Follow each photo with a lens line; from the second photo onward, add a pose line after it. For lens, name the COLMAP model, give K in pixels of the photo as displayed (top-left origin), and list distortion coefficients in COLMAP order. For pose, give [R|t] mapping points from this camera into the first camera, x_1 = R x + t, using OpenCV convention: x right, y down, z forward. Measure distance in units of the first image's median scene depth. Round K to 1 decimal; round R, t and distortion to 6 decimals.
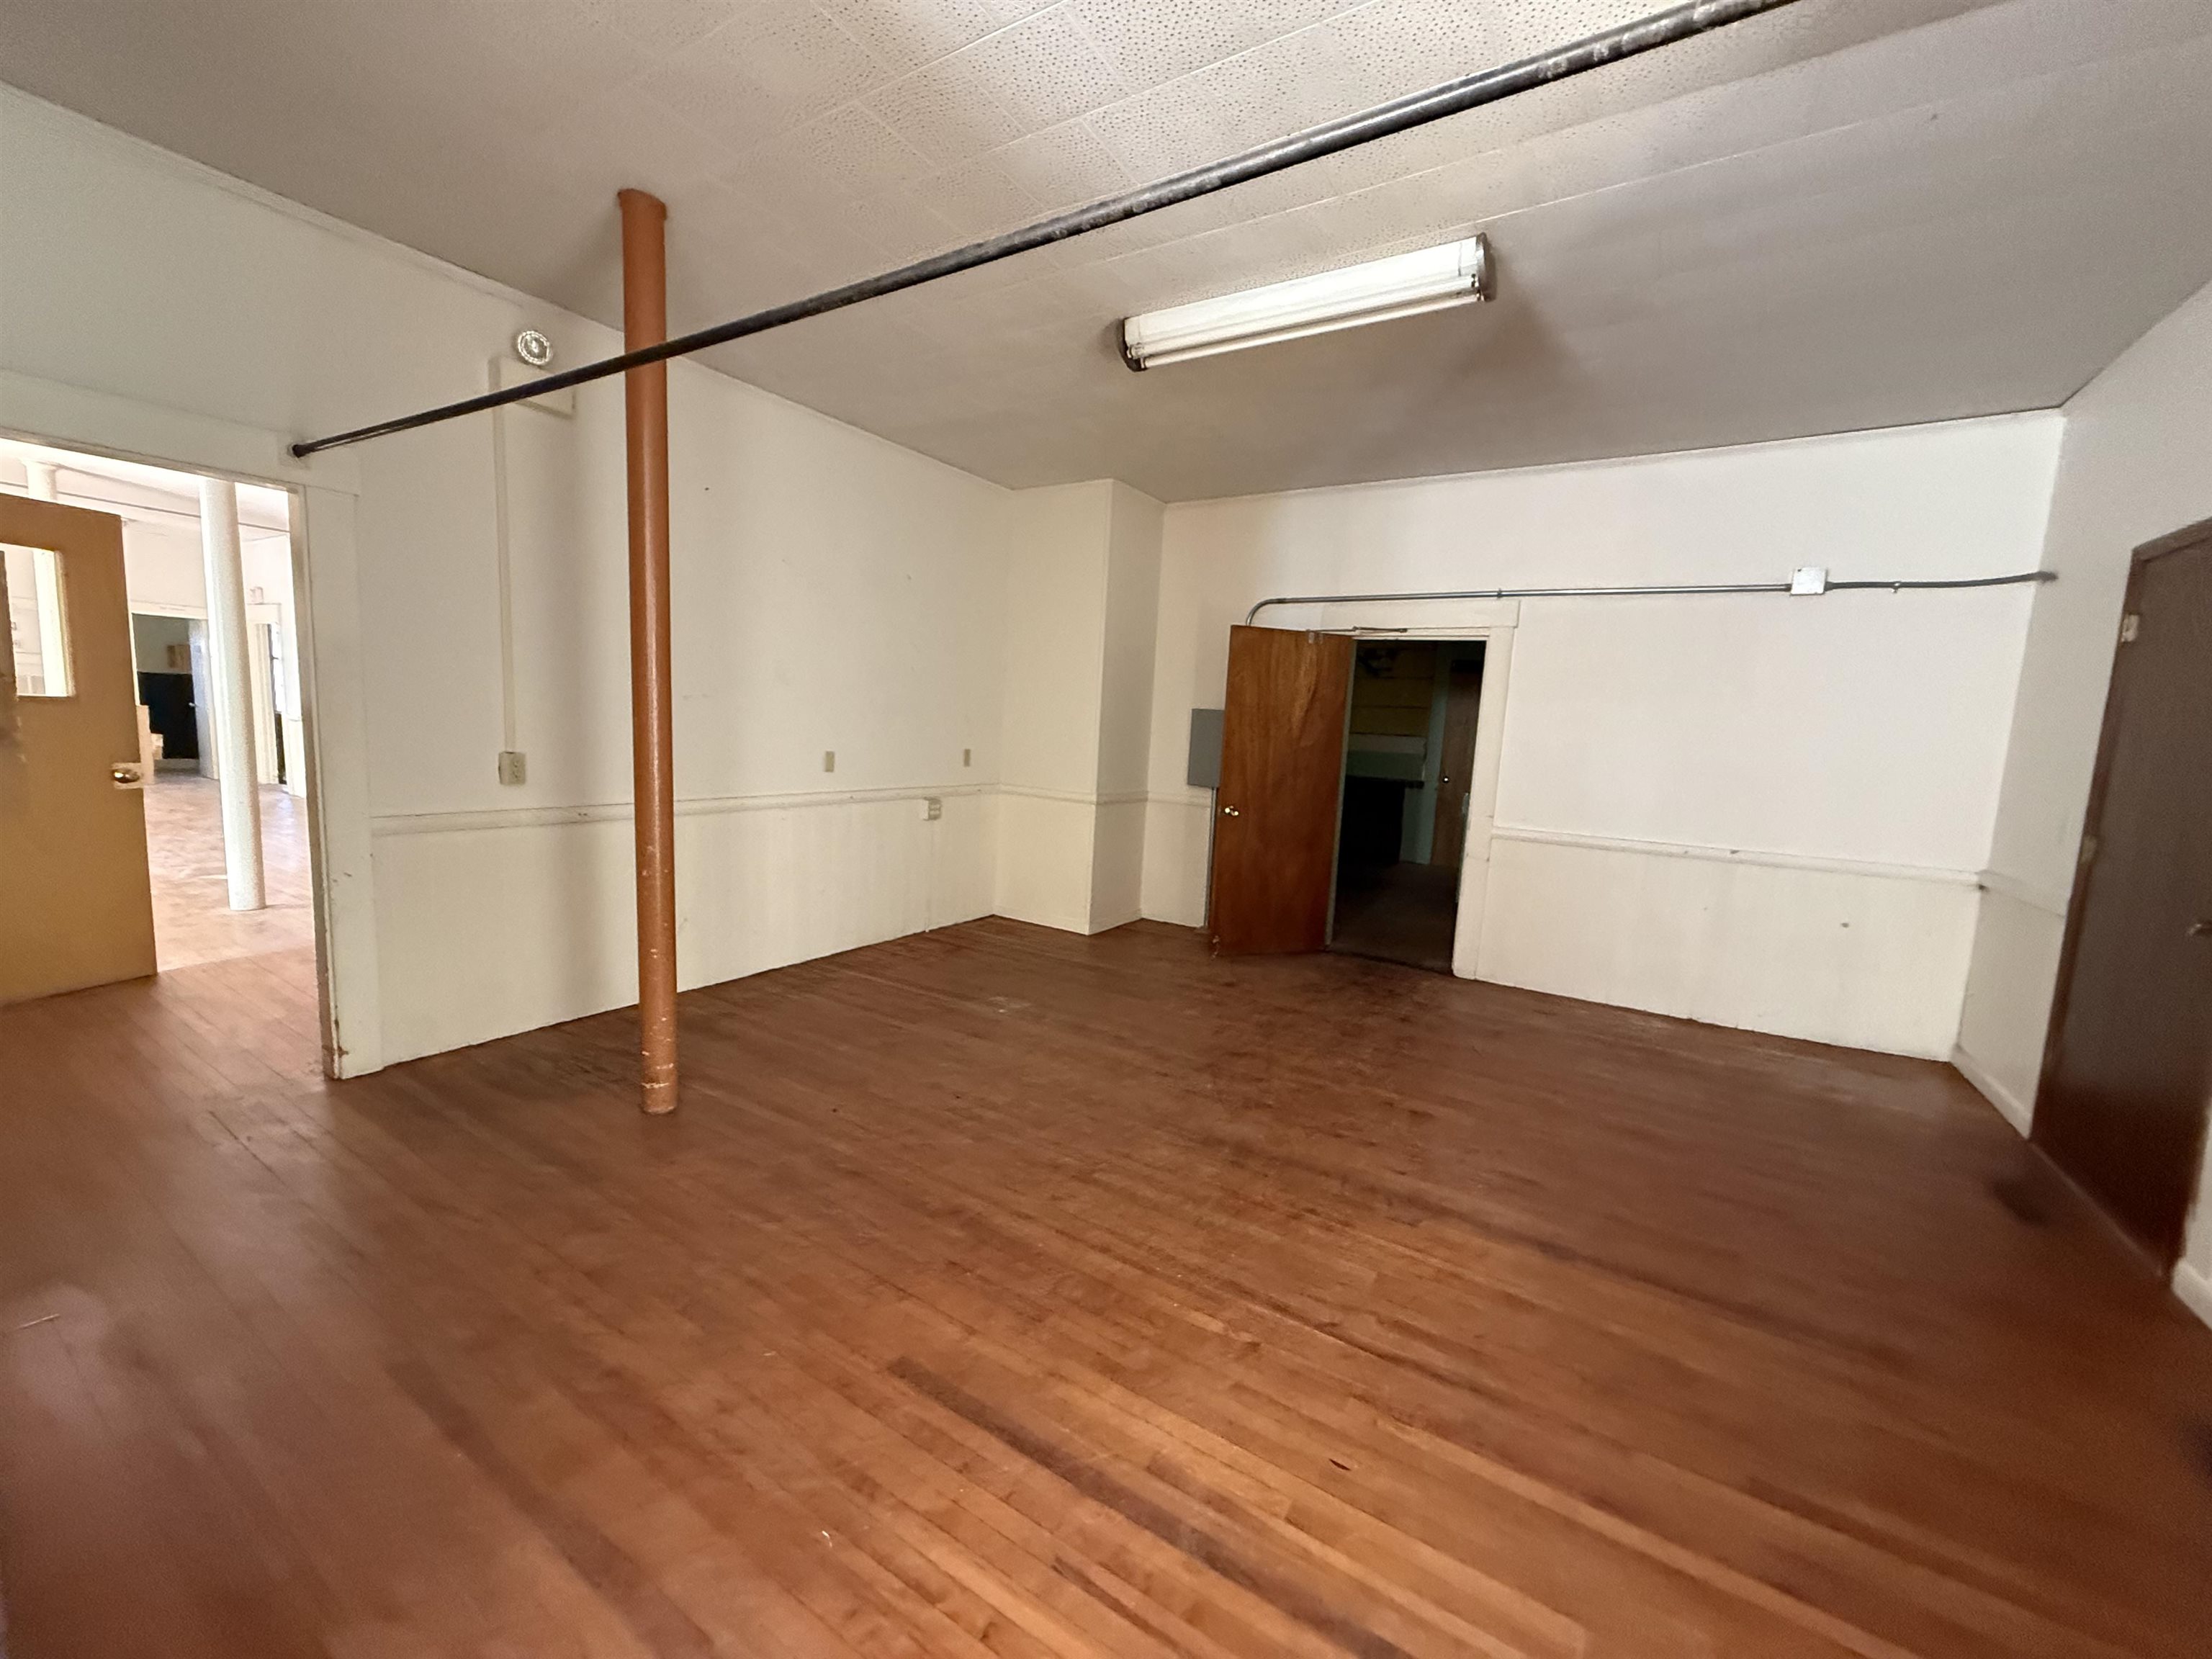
lens RADIAL K [[877.8, 0, 1103.2], [0, 877.8, 830.8], [0, 0, 1]] dist [0.009877, -0.001215]
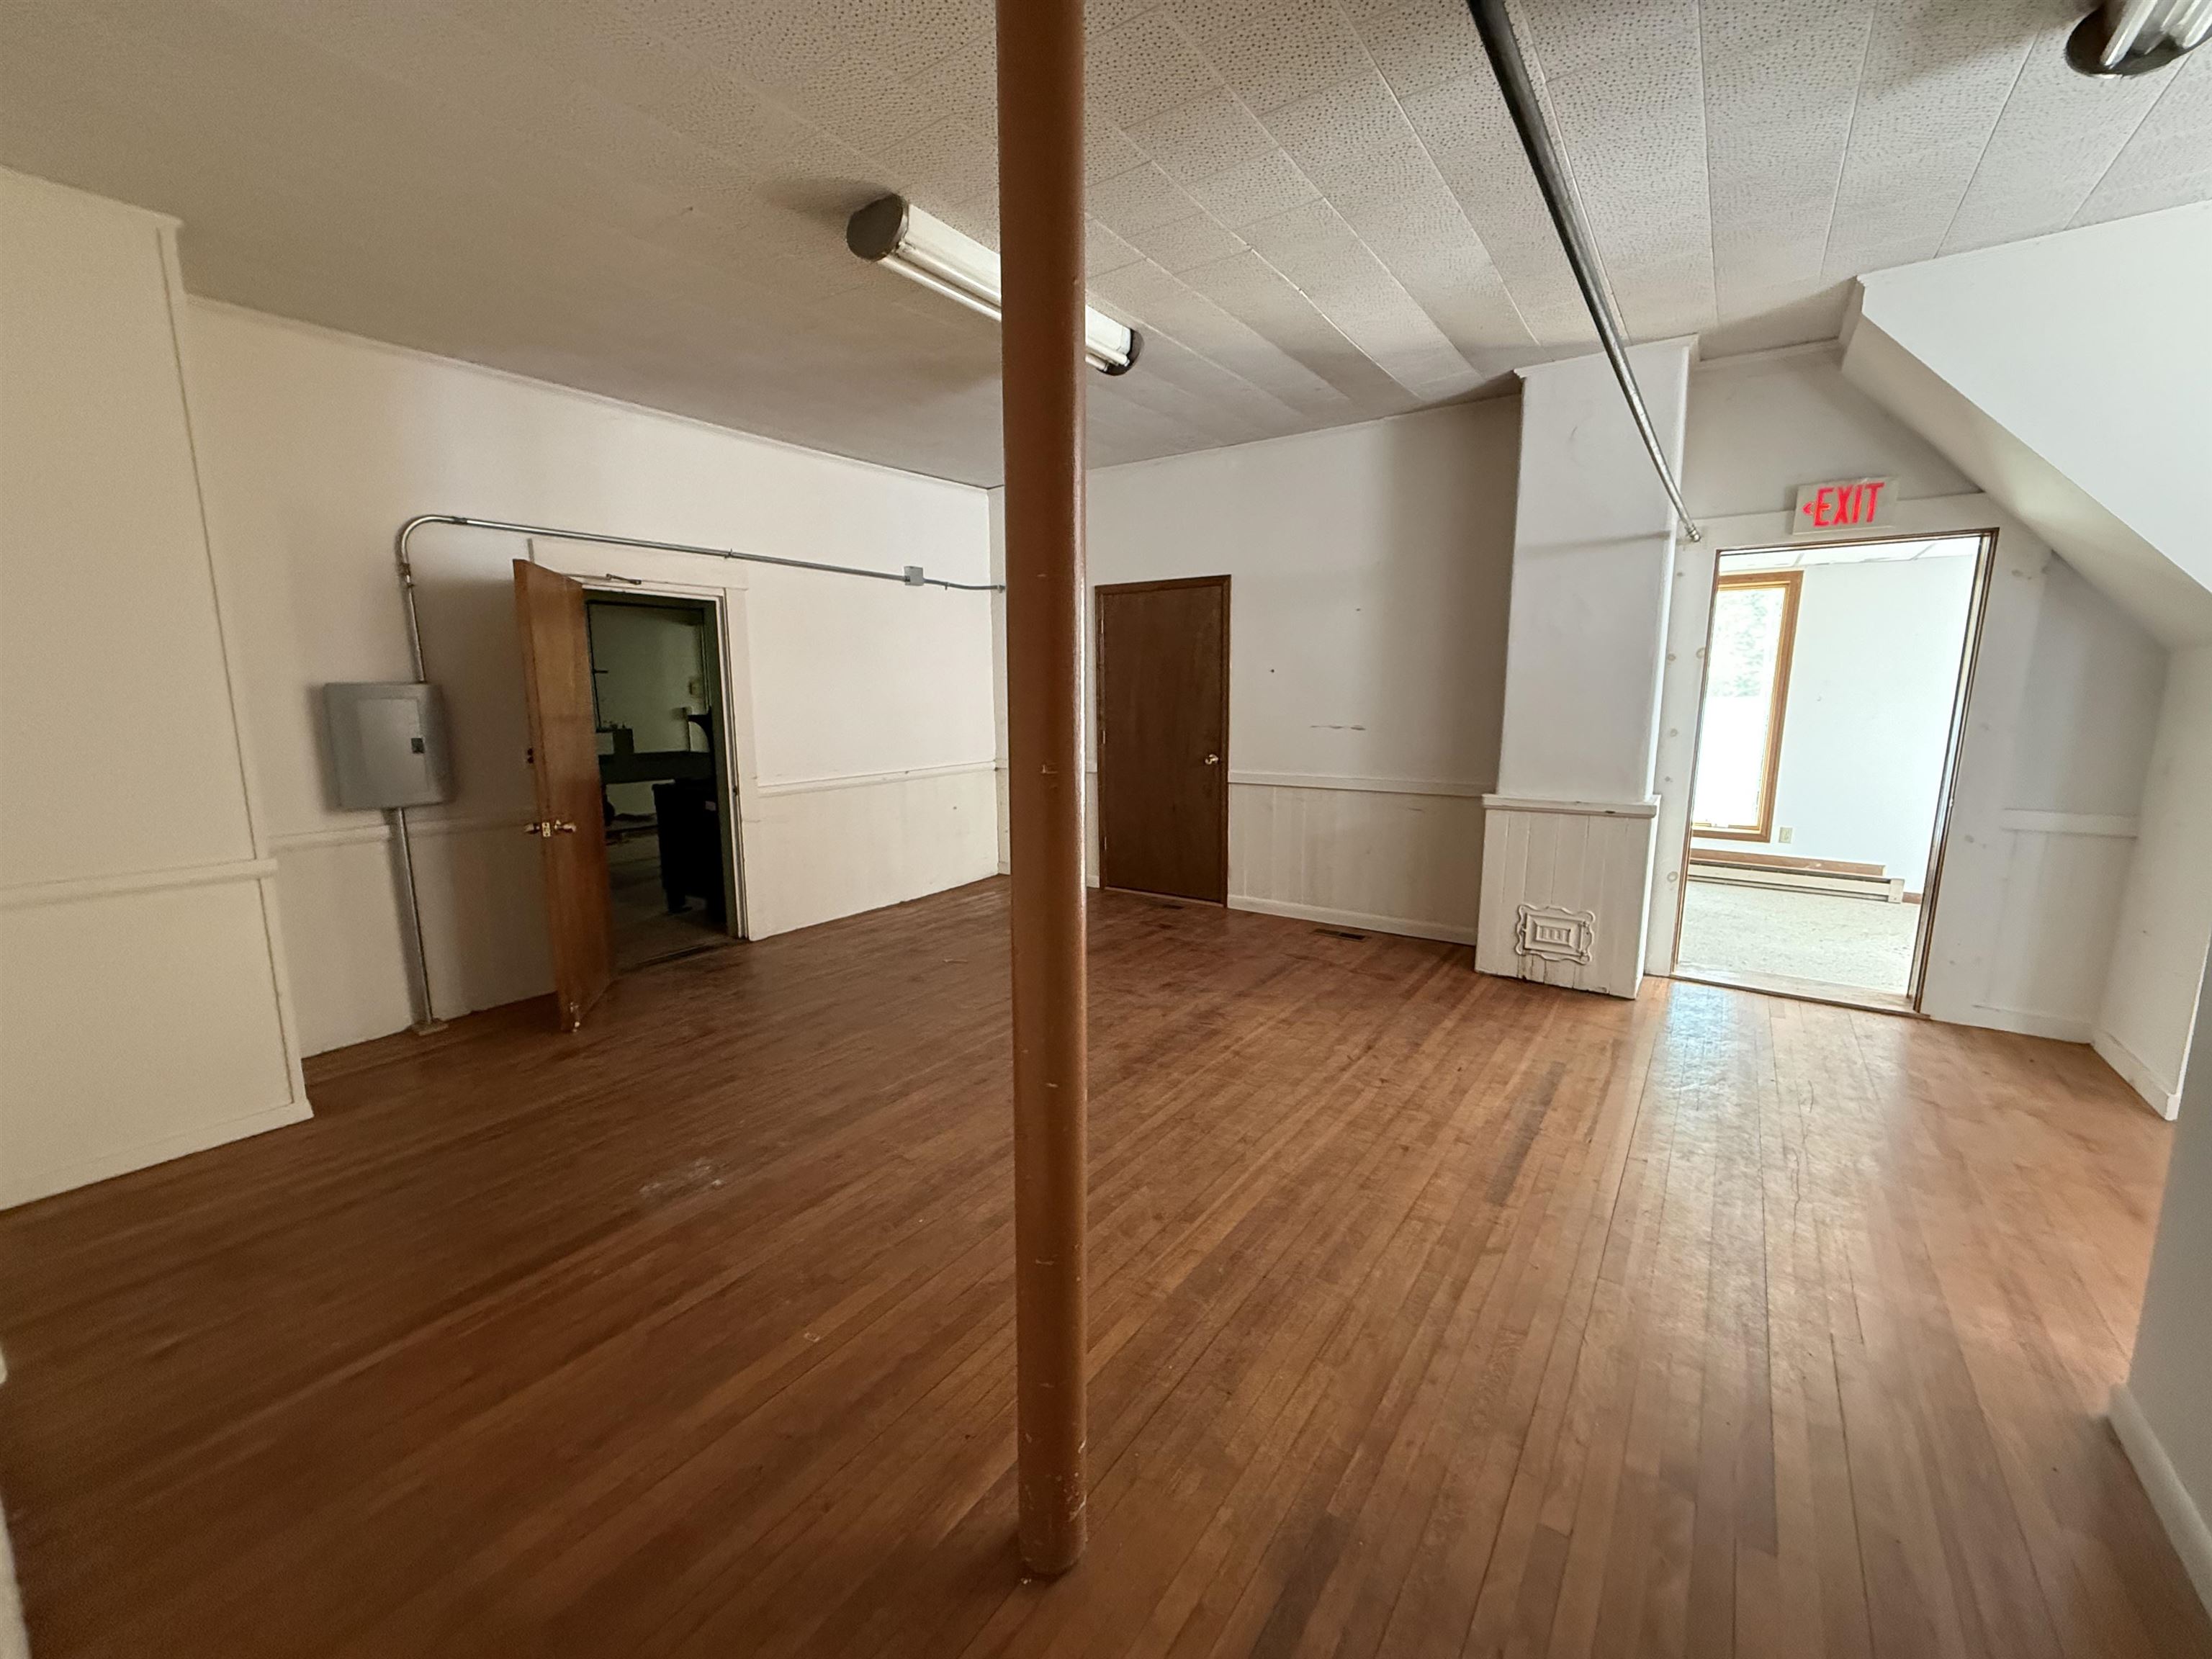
lens RADIAL K [[877.8, 0, 1100.0], [0, 877.8, 825.9], [0, 0, 1]] dist [0.009877, -0.001215]
pose [[0.064347, -0.205516, 0.976536, -0.962886], [0.135114, 0.971347, 0.195521, -0.190743], [-0.988738, 0.119363, 0.090271, 0.926362]]
